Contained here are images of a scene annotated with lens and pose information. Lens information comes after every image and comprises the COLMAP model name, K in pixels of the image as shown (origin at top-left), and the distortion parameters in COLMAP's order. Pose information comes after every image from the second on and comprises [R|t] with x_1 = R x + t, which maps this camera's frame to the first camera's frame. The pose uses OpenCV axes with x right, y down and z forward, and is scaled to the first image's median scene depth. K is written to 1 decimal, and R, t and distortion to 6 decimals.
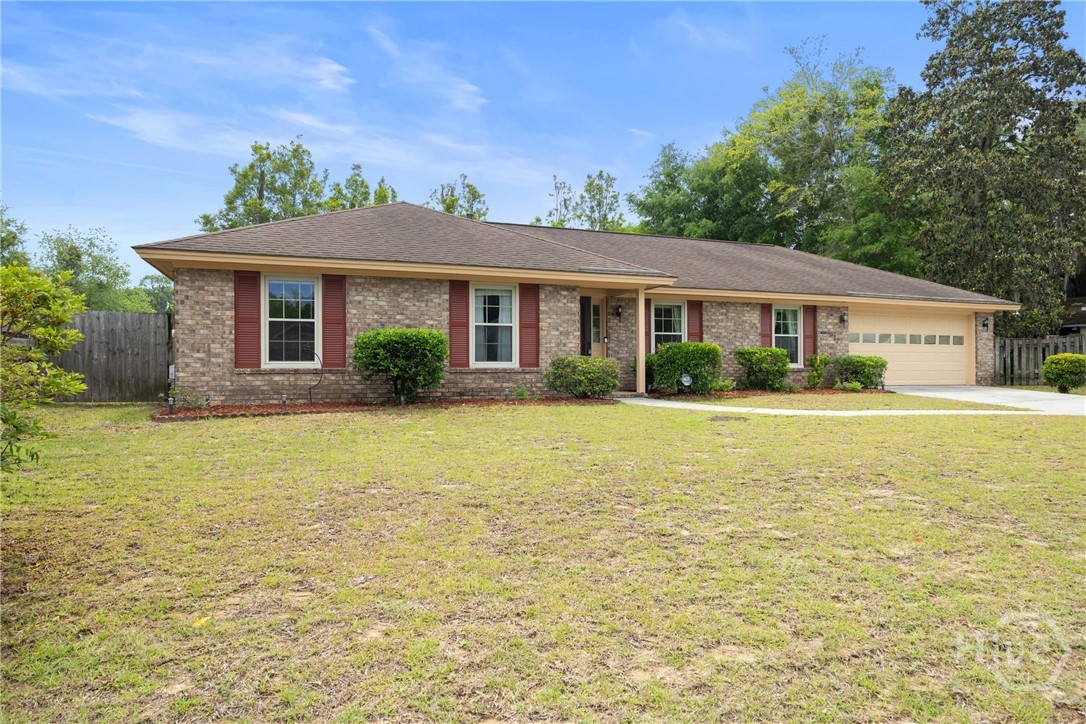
lens RADIAL K [[687.1, 0, 564.3], [0, 687.1, 366.5], [0, 0, 1]] dist [-0.000288, 0.001762]
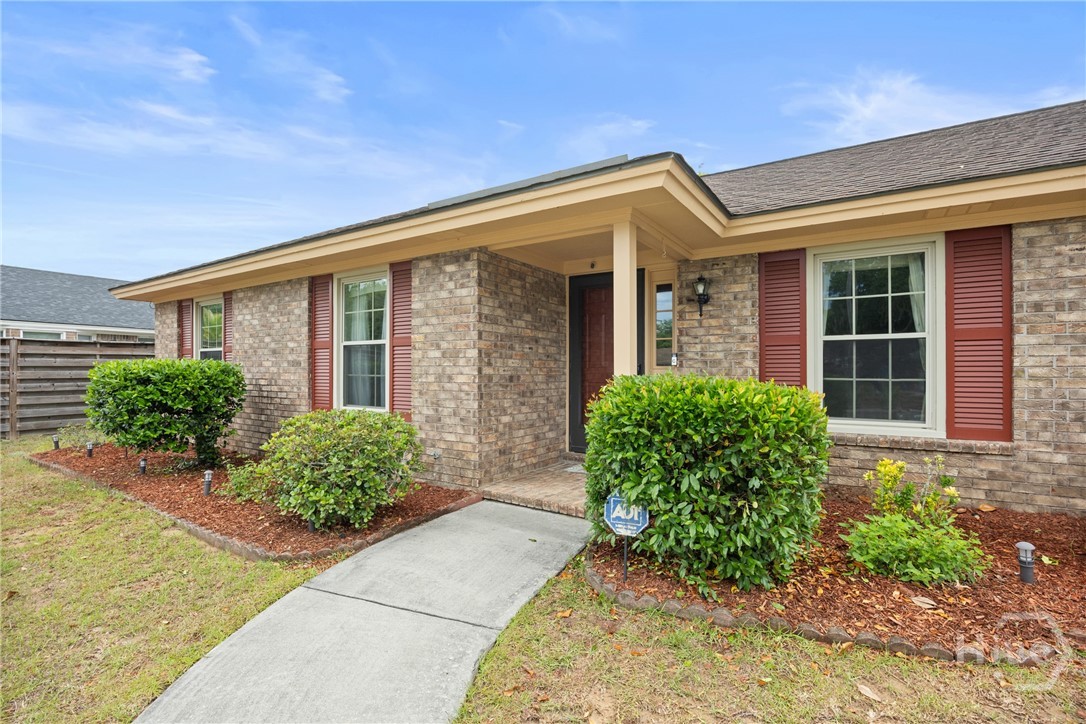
lens RADIAL K [[508.2, 0, 543.1], [0, 508.2, 366.5], [0, 0, 1]] dist [-0.015123, -0.000976]
pose [[0.572237, -0.002231, -0.820085, 0.323084], [0.001534, 0.999997, -0.001650, -0.039121], [0.820087, -0.000313, 0.572239, 0.854930]]
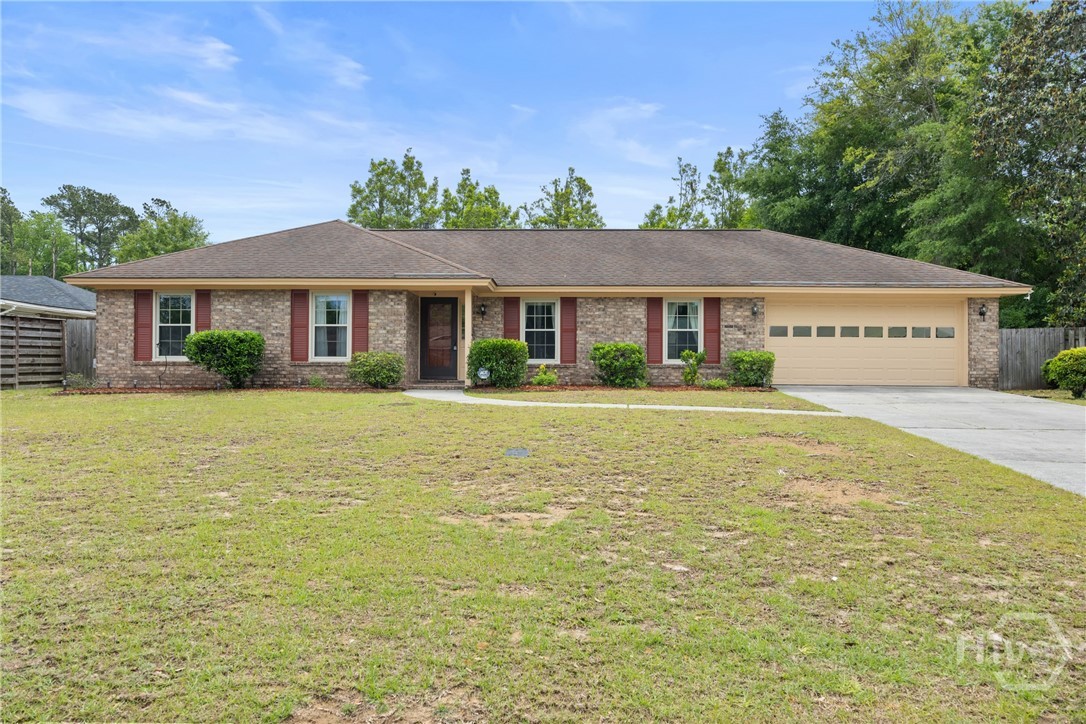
lens RADIAL K [[783.4, 0, 543.5], [0, 783.4, 362.7], [0, 0, 1]] dist [0.003740, 0.004323]
pose [[0.917698, 0.002084, -0.397273, 0.751084], [-0.004851, 0.999970, -0.005959, 0.009608], [0.397249, 0.007396, 0.917681, -0.094189]]
